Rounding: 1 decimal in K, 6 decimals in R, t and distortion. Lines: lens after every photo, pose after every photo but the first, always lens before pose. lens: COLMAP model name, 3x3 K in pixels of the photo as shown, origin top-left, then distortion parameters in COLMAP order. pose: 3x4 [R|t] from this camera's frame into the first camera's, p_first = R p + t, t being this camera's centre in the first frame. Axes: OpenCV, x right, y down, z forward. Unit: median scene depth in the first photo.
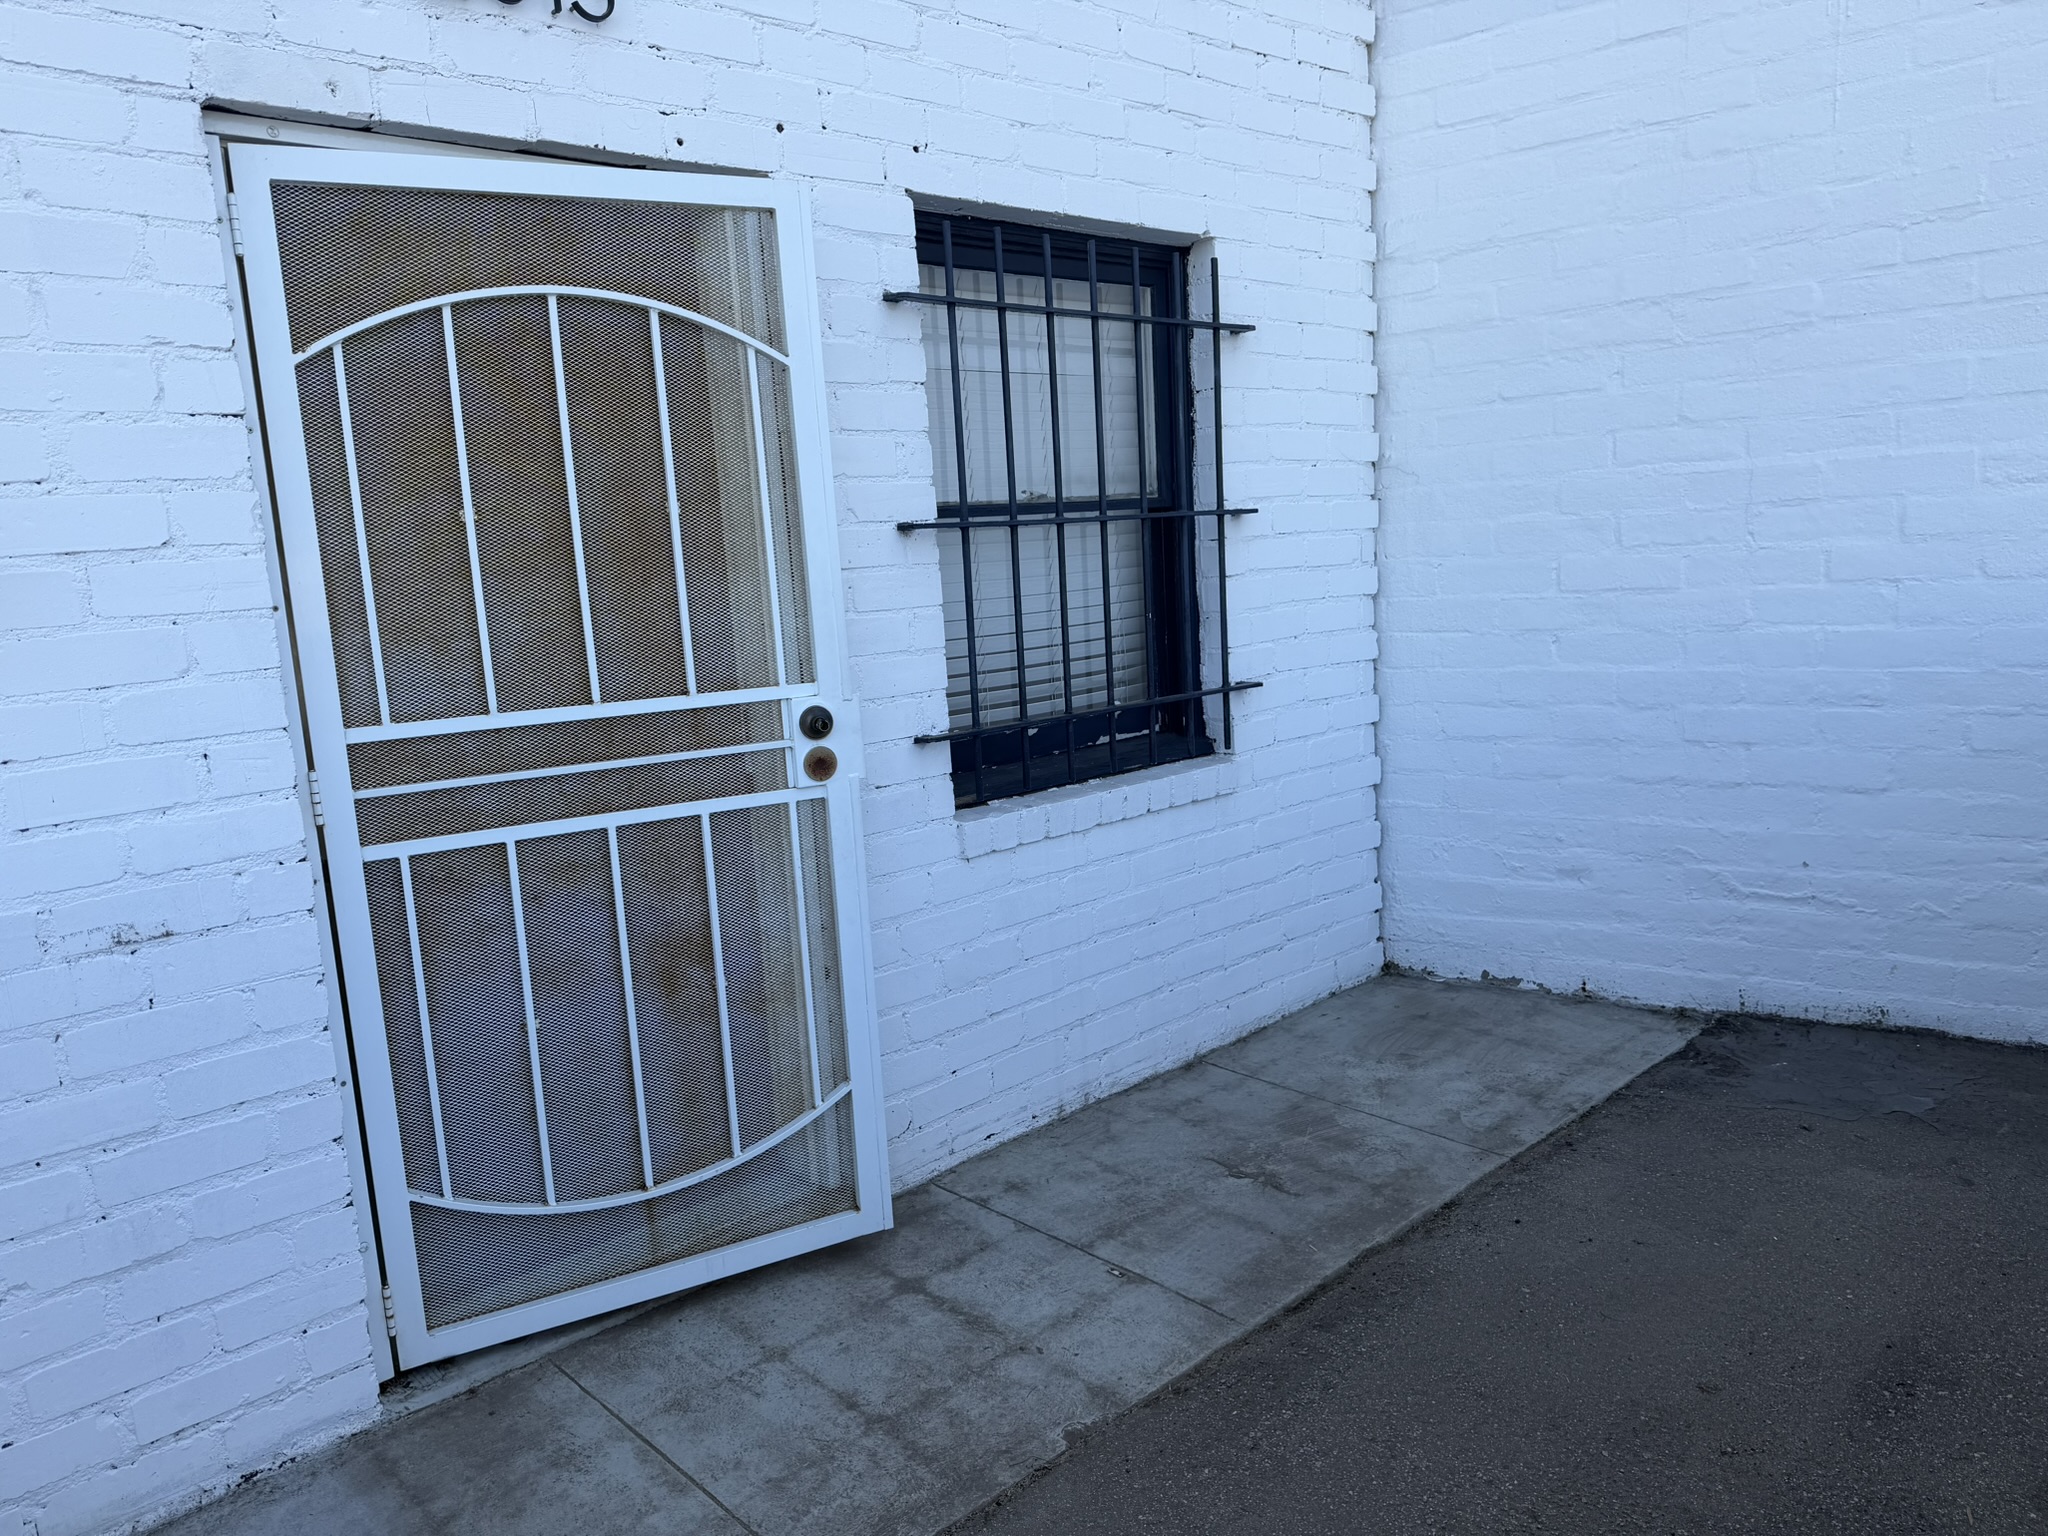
lens RADIAL K [[1424.7, 0, 1027.0], [0, 1424.7, 801.2], [0, 0, 1]] dist [0.027653, -0.043798]
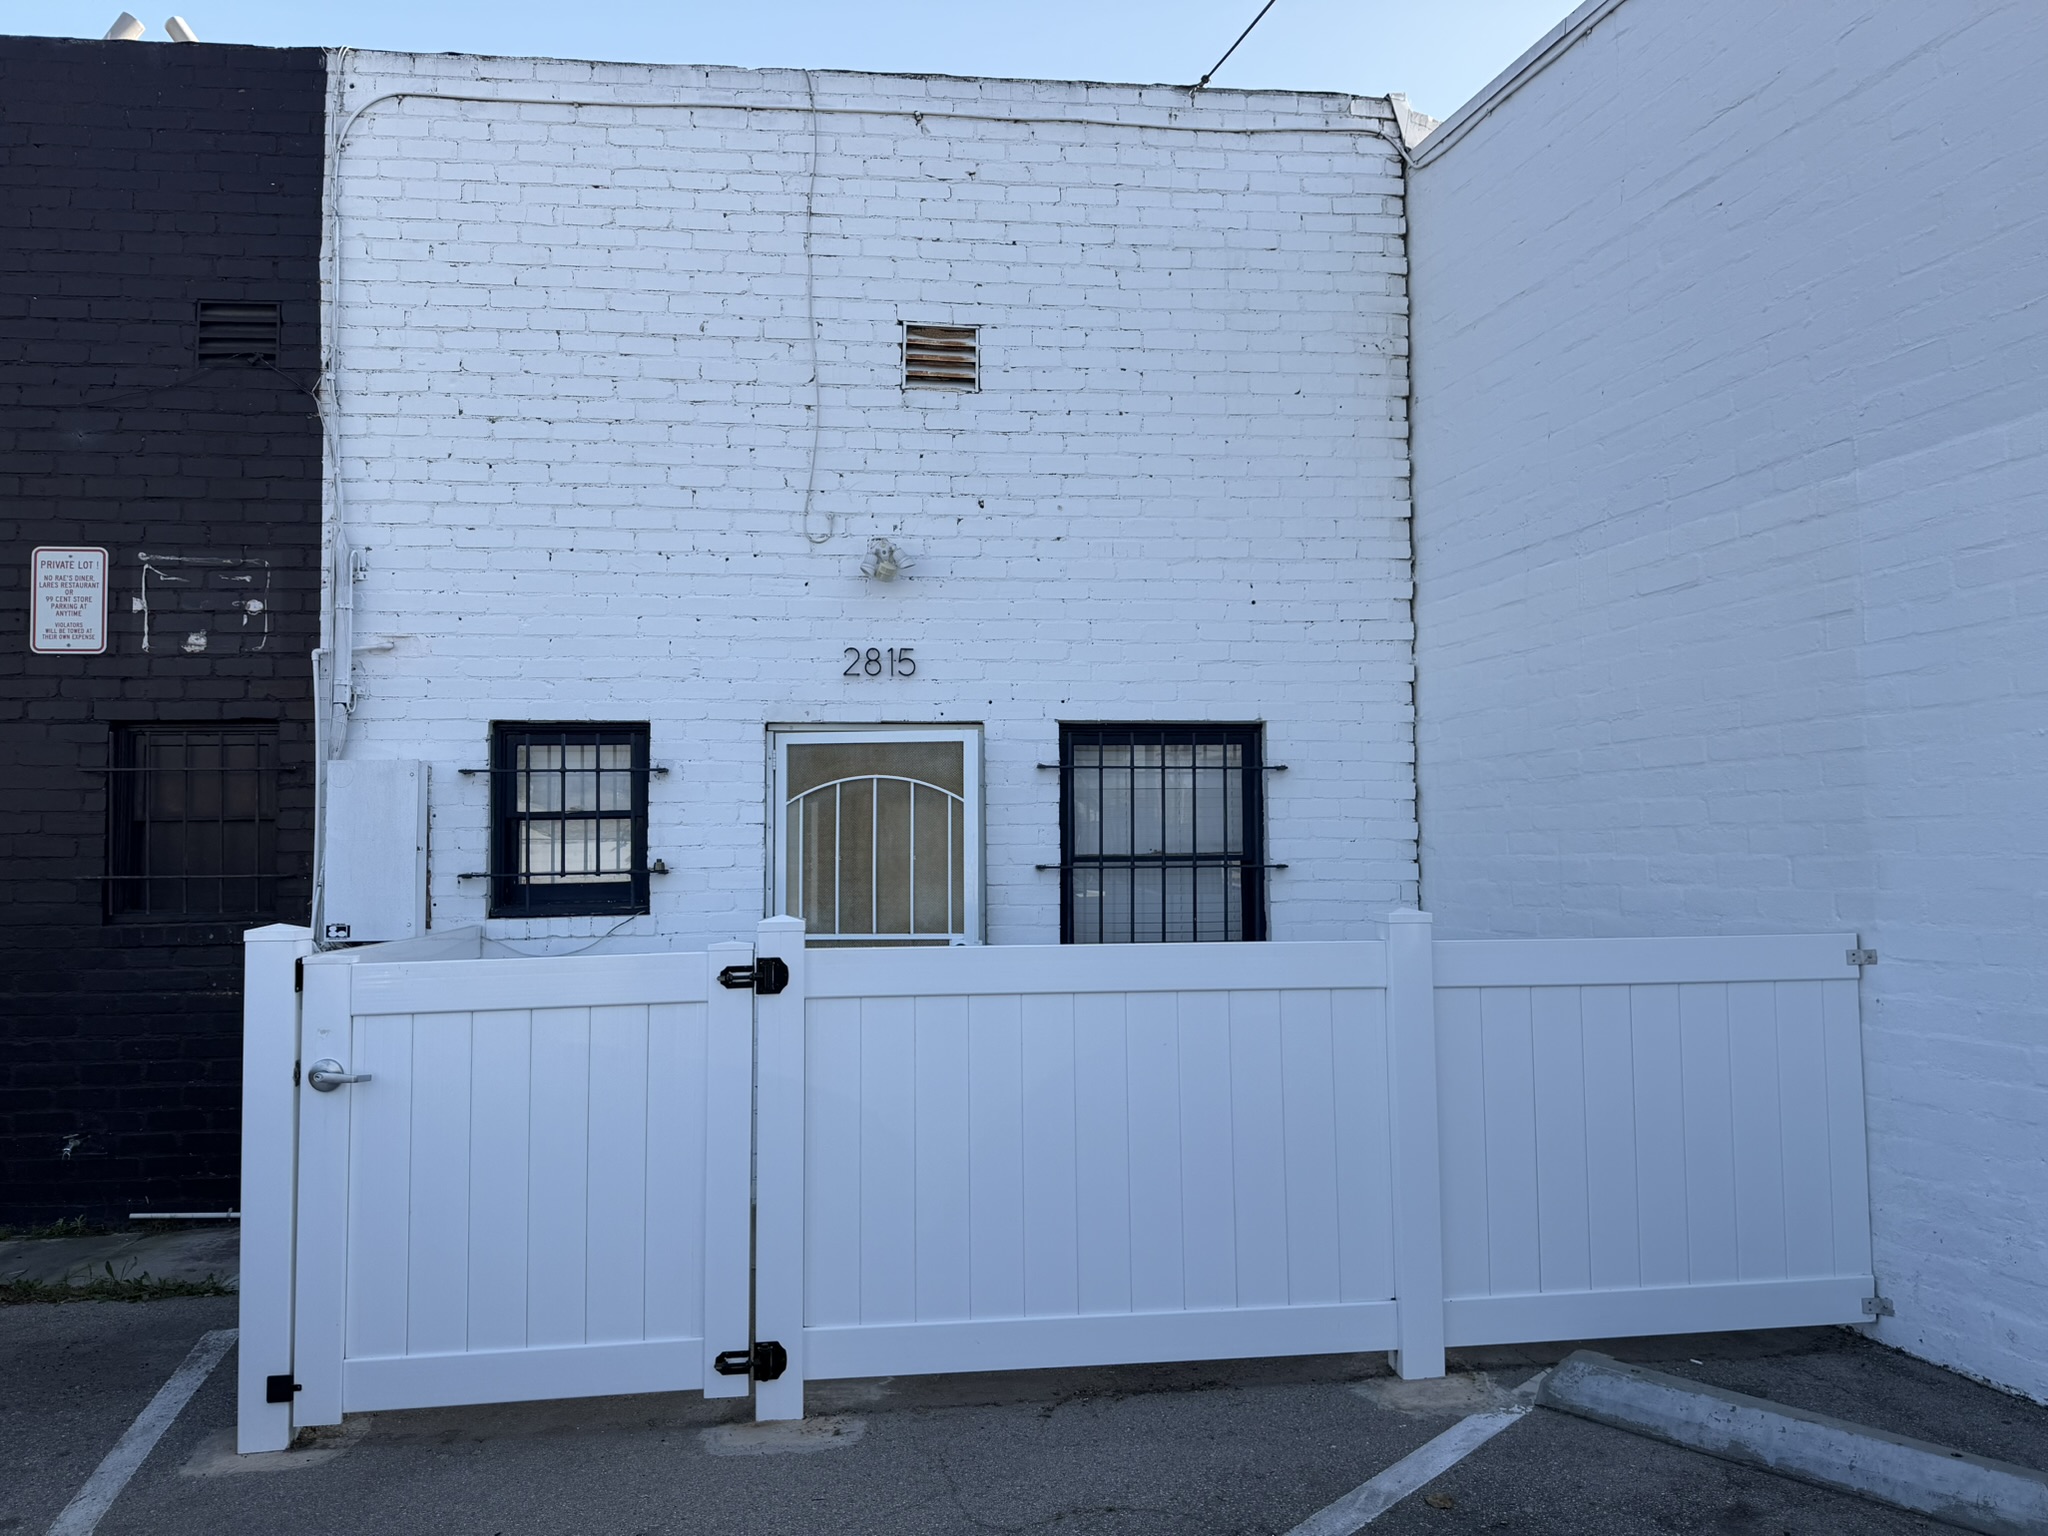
lens RADIAL K [[1420.1, 0, 1031.9], [0, 1420.1, 780.3], [0, 0, 1]] dist [0.149358, -0.275395]
pose [[0.799954, 0.022484, -0.599640, 0.972279], [-0.147145, 0.976137, -0.159700, 0.019043], [0.581741, 0.215987, 0.784173, -0.590291]]
